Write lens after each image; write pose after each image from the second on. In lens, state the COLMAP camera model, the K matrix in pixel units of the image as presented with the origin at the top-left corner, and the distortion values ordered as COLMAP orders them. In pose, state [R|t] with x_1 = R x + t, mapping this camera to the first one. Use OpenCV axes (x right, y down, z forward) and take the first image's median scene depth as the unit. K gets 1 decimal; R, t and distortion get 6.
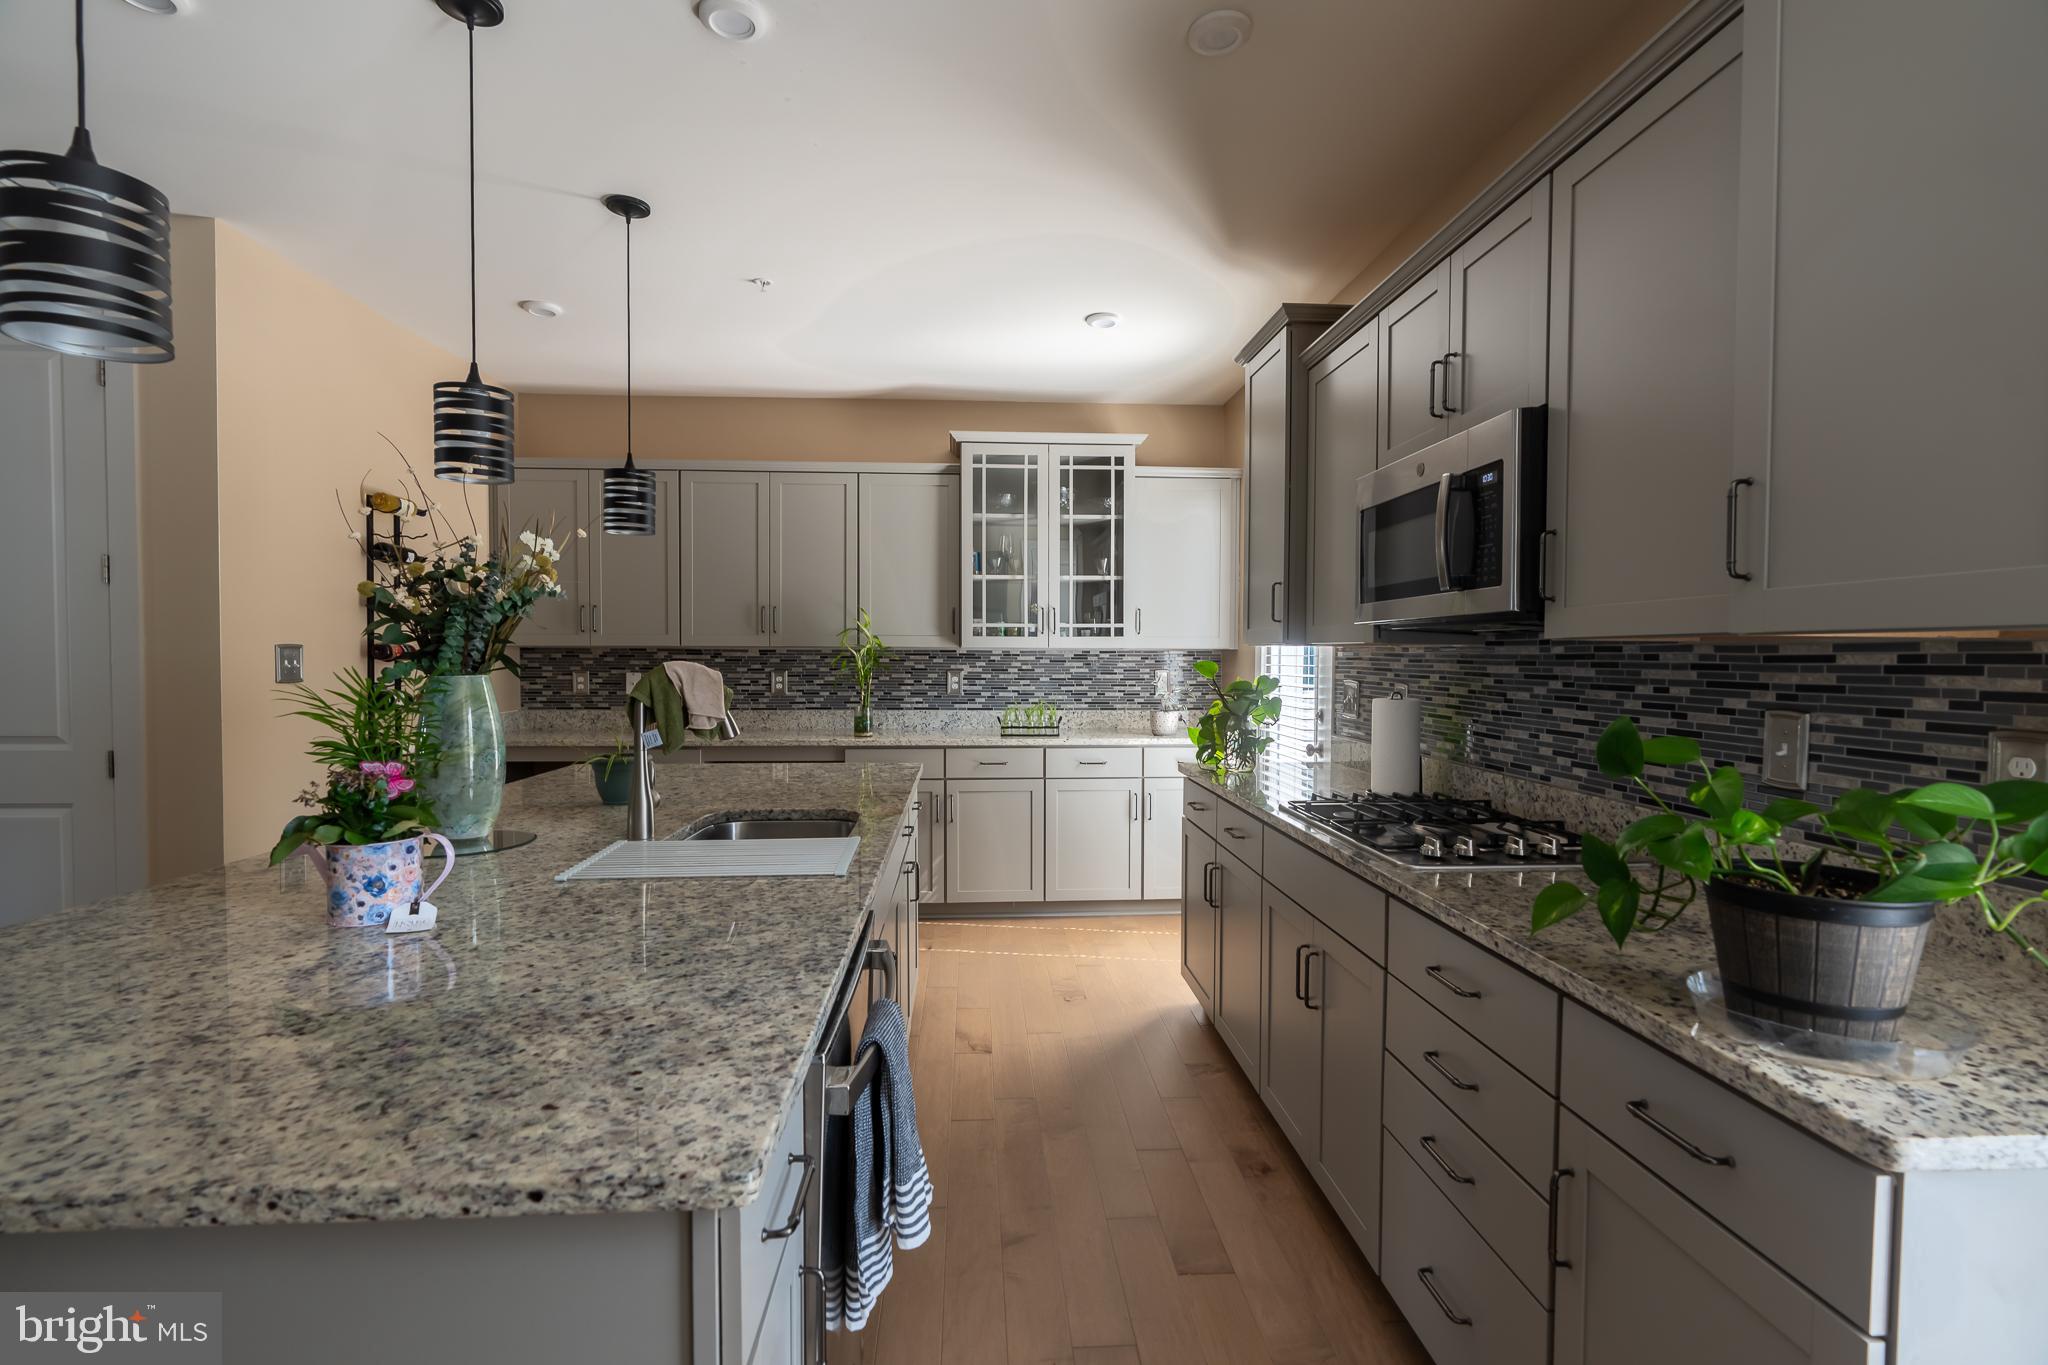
lens RADIAL K [[940.8, 0, 1039.6], [0, 940.8, 680.1], [0, 0, 1]] dist [-0.001408, 0.000640]
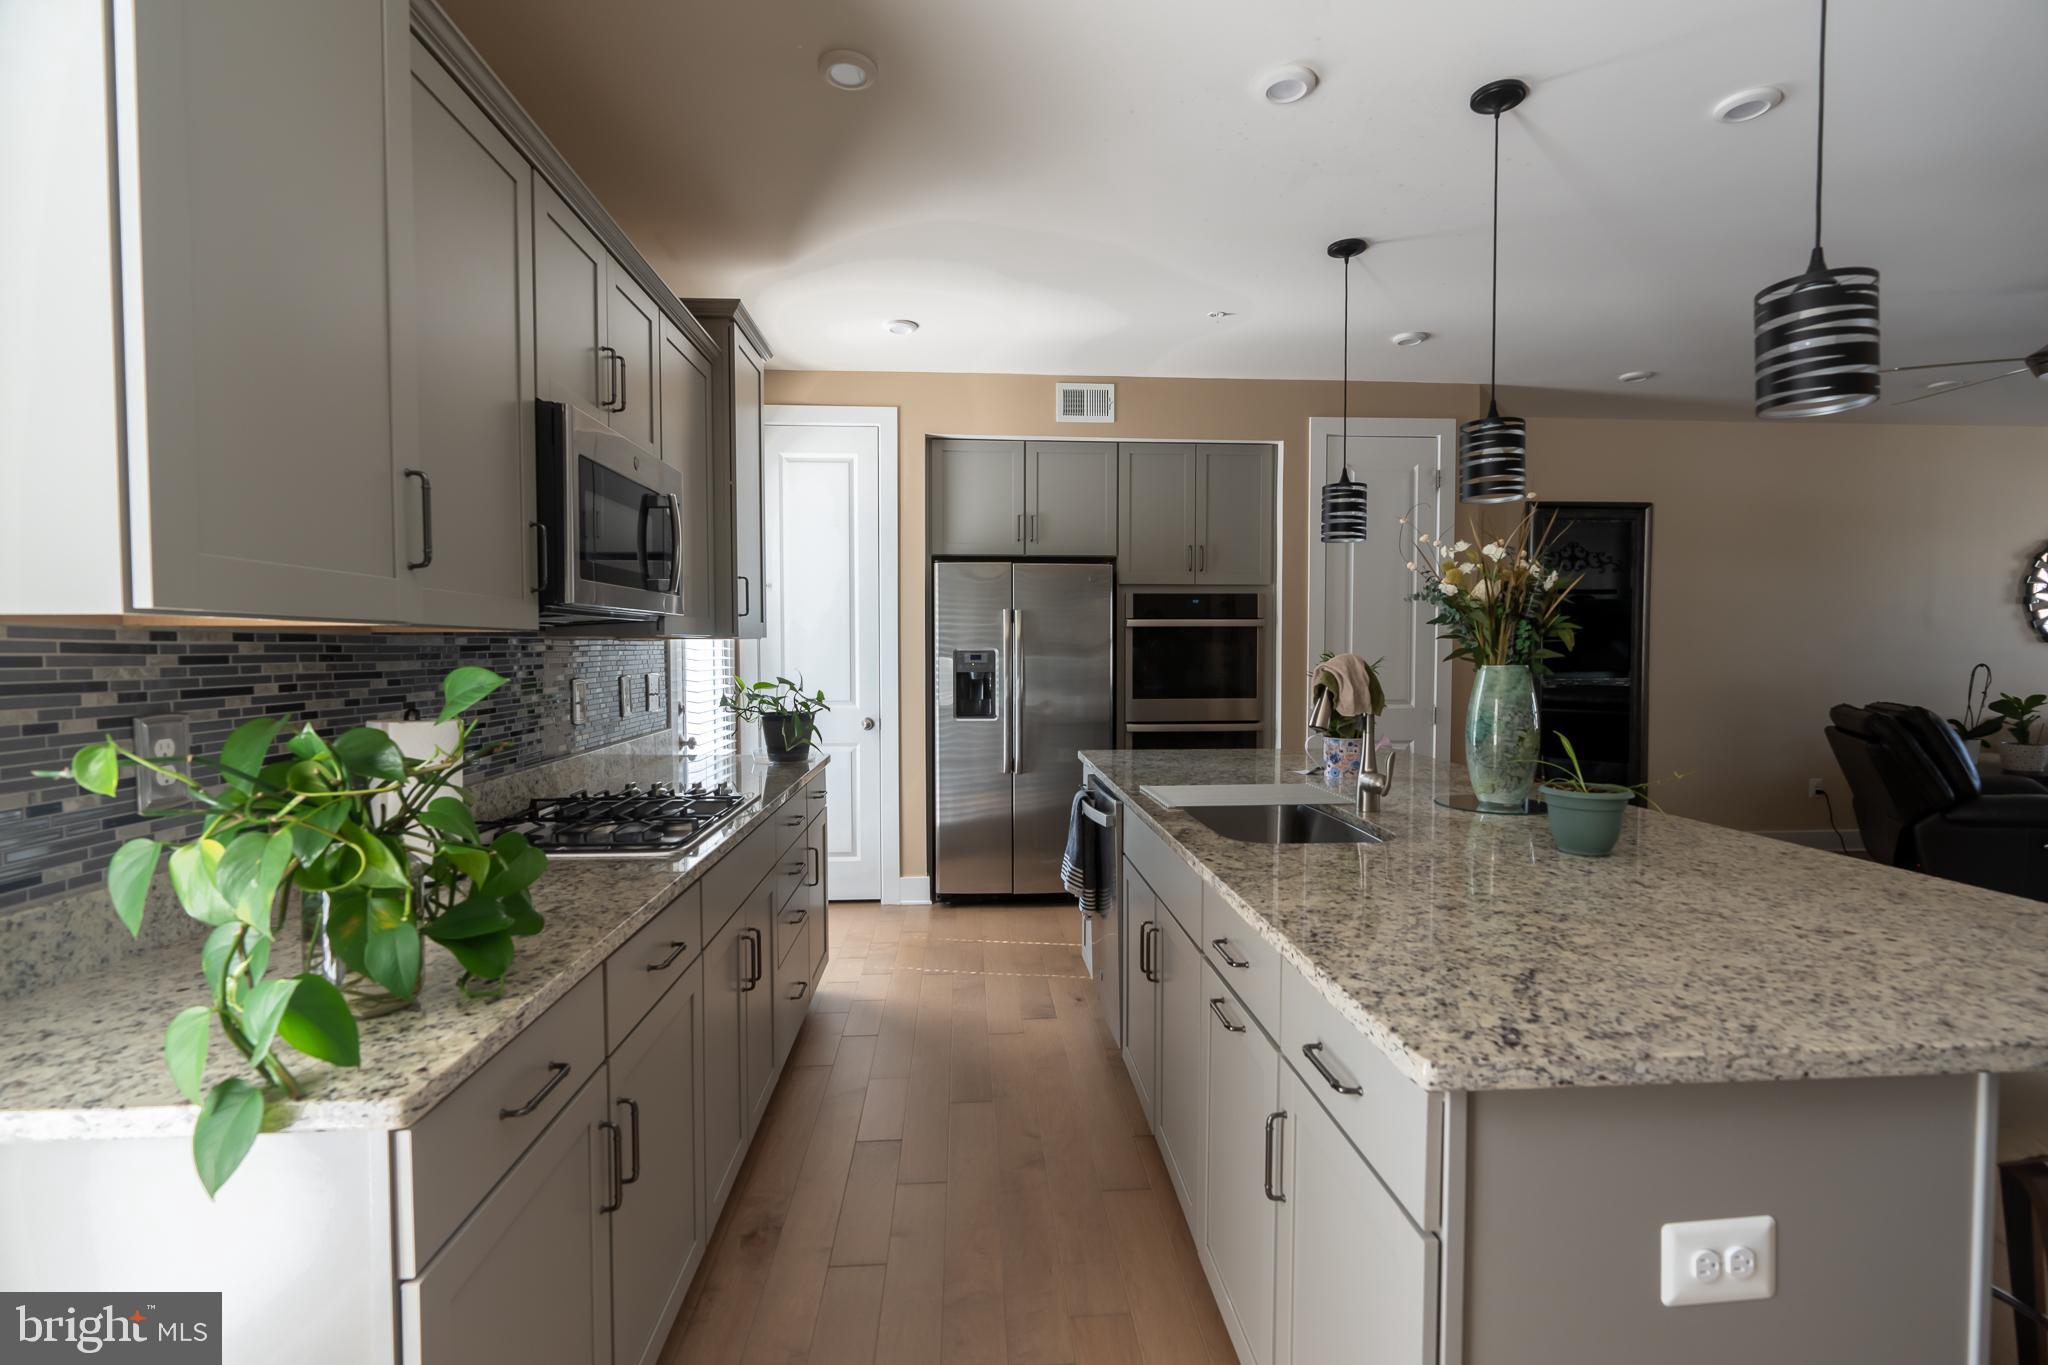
lens RADIAL K [[940.8, 0, 1039.6], [0, 940.8, 680.1], [0, 0, 1]] dist [-0.001408, 0.000640]
pose [[-0.999912, 0.005510, -0.012108, -0.007874], [0.004696, 0.997791, 0.066267, -0.020246], [0.012446, 0.066205, -0.997728, 0.748737]]
